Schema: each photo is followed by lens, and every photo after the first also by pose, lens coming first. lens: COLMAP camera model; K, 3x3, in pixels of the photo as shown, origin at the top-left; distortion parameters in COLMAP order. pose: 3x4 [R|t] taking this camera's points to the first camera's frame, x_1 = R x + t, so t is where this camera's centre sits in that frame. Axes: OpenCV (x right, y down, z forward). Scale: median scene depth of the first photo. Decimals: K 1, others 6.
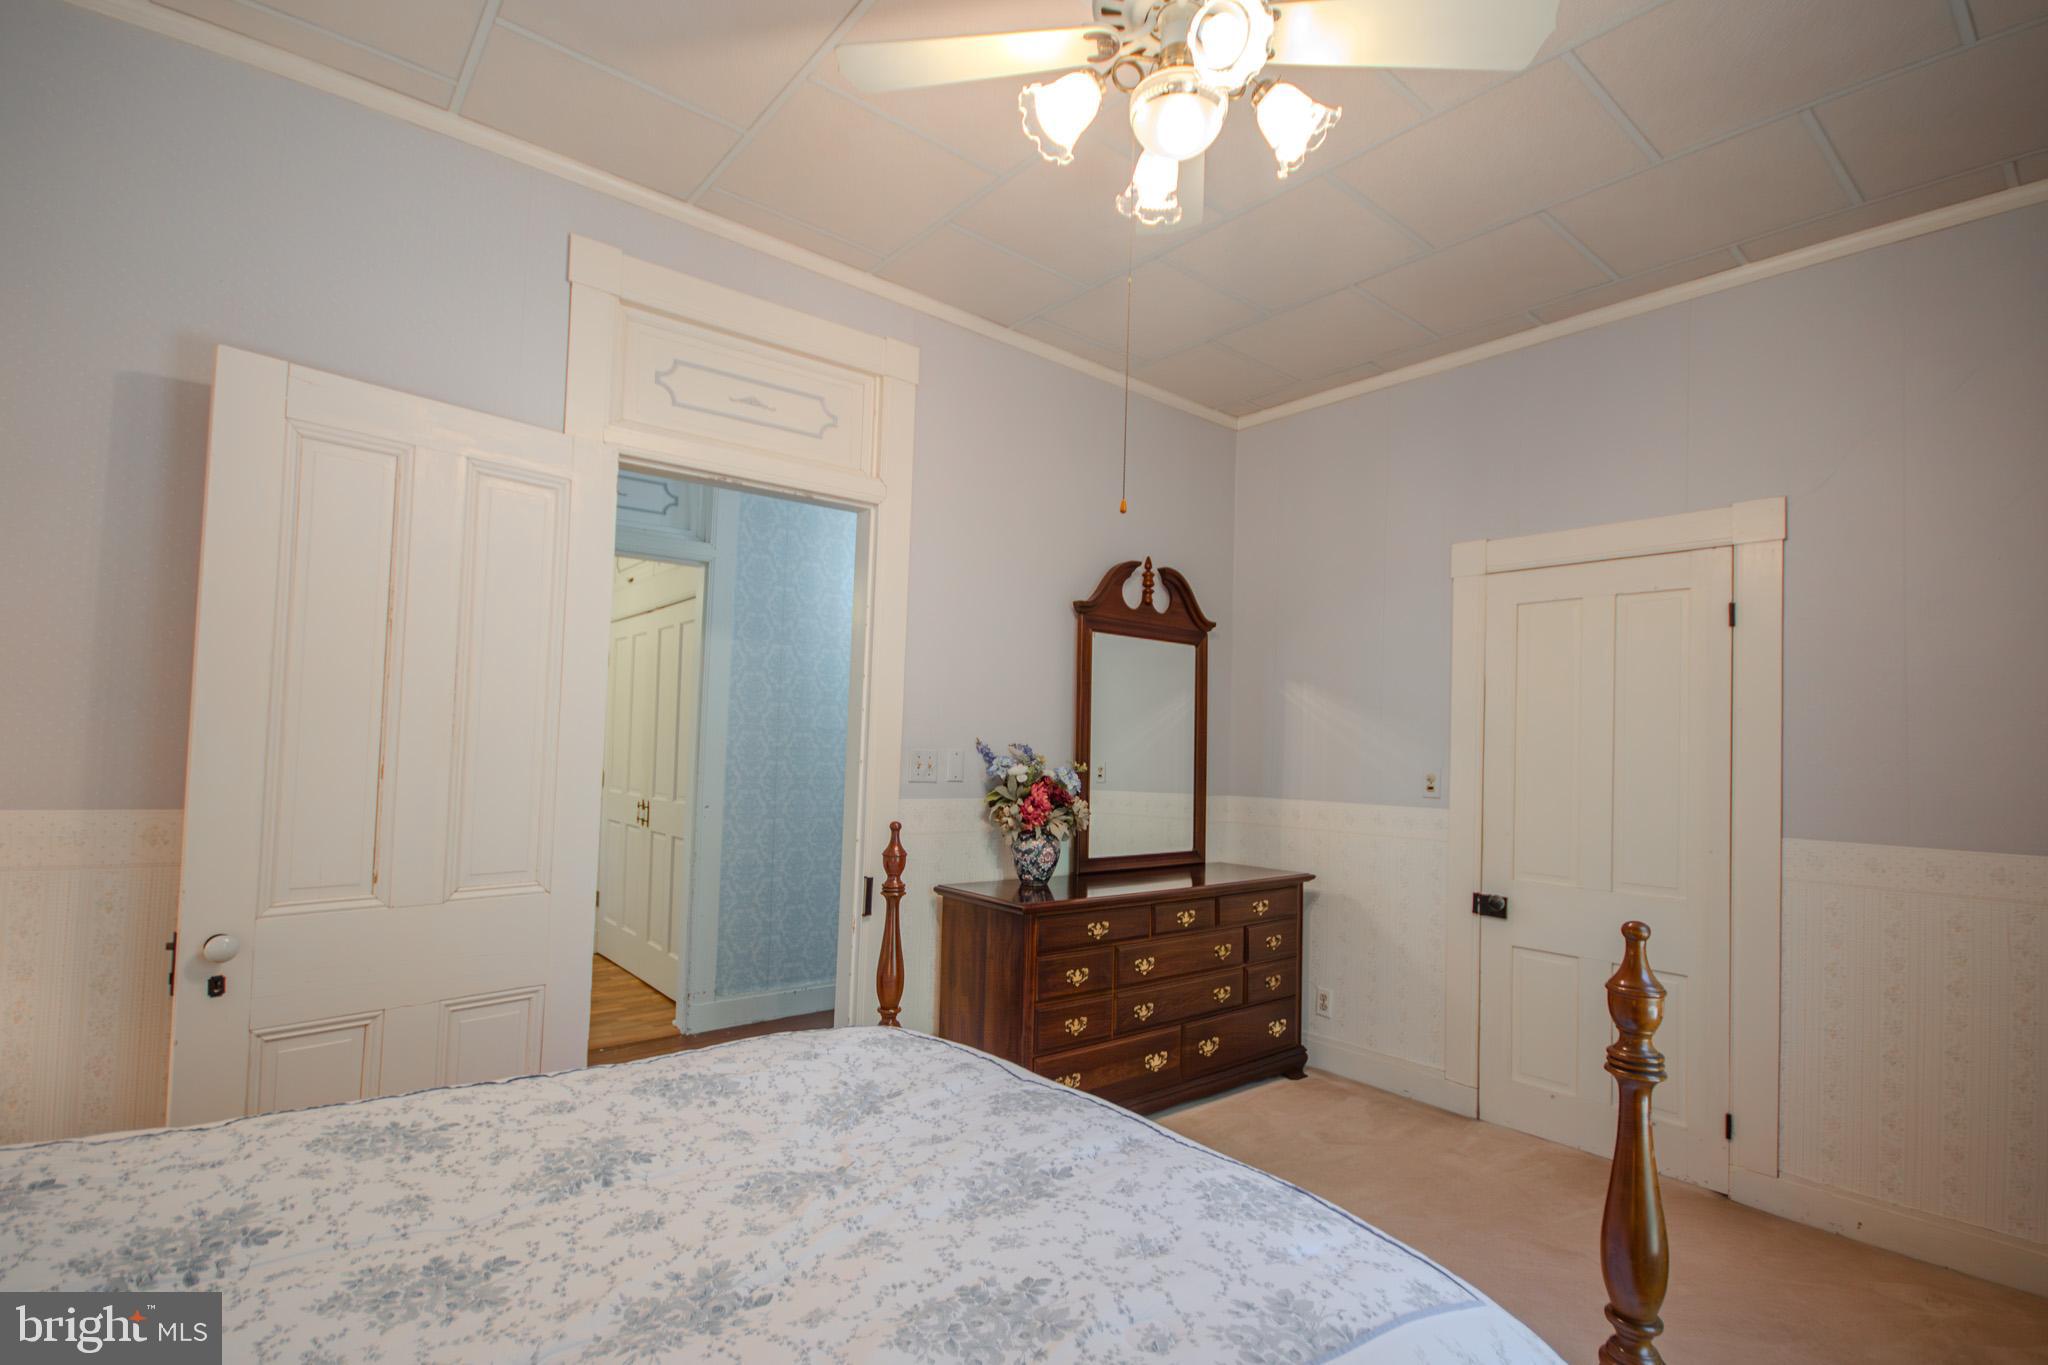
lens RADIAL K [[951.7, 0, 1027.6], [0, 951.7, 712.0], [0, 0, 1]] dist [-0.002461, -0.001651]
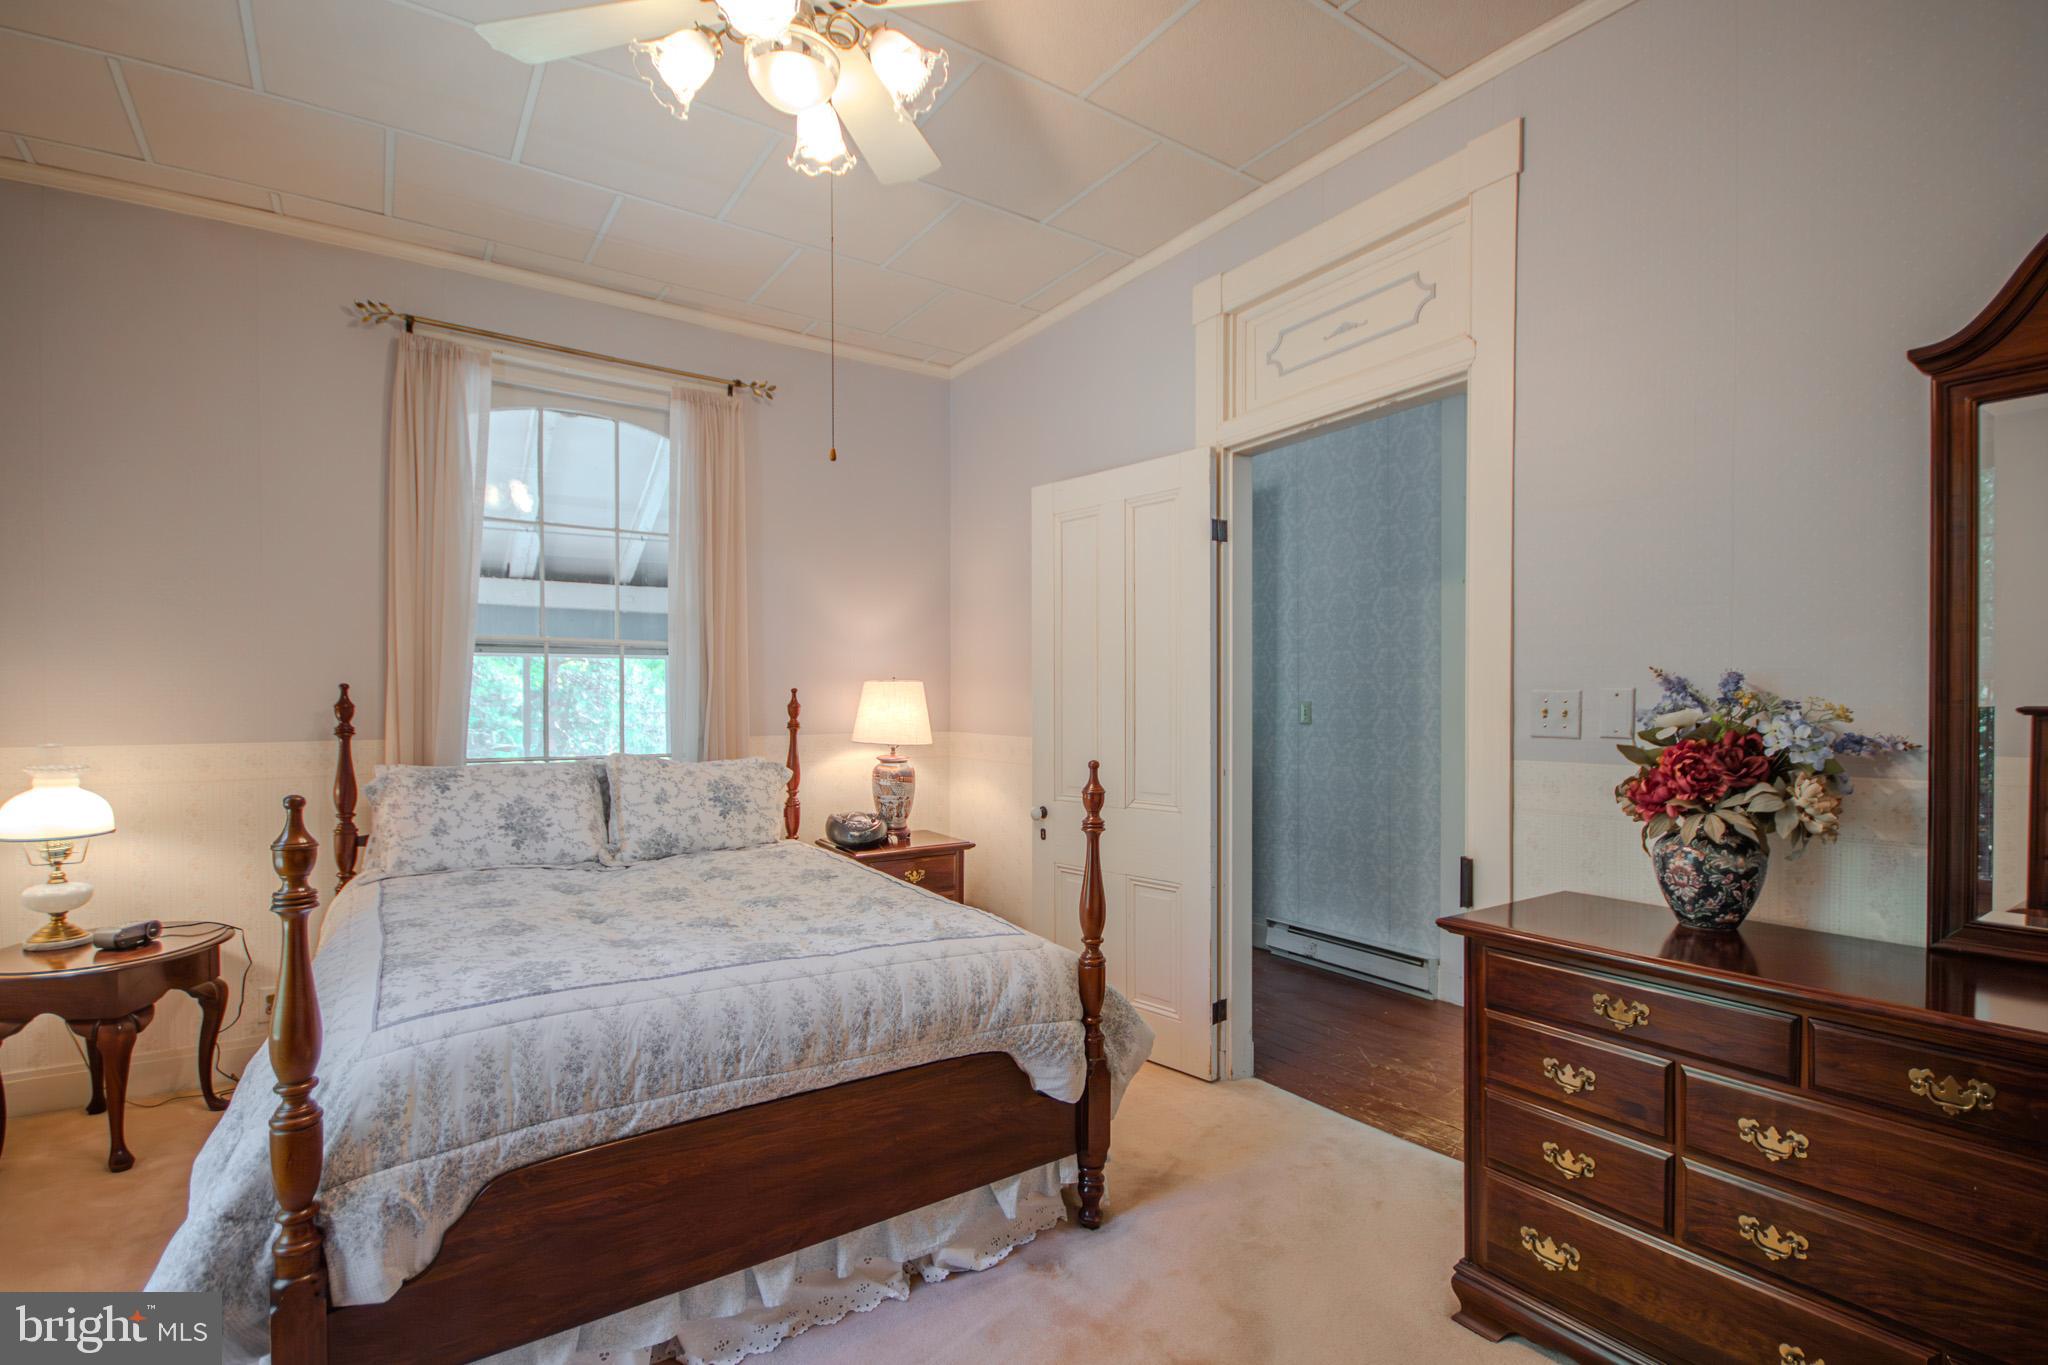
lens RADIAL K [[951.7, 0, 1027.6], [0, 951.7, 712.0], [0, 0, 1]] dist [-0.002461, -0.001651]
pose [[-0.072428, -0.020881, -0.997155, 0.681968], [0.039698, 0.998928, -0.023802, 0.063810], [0.996583, -0.041309, -0.071521, 0.763745]]
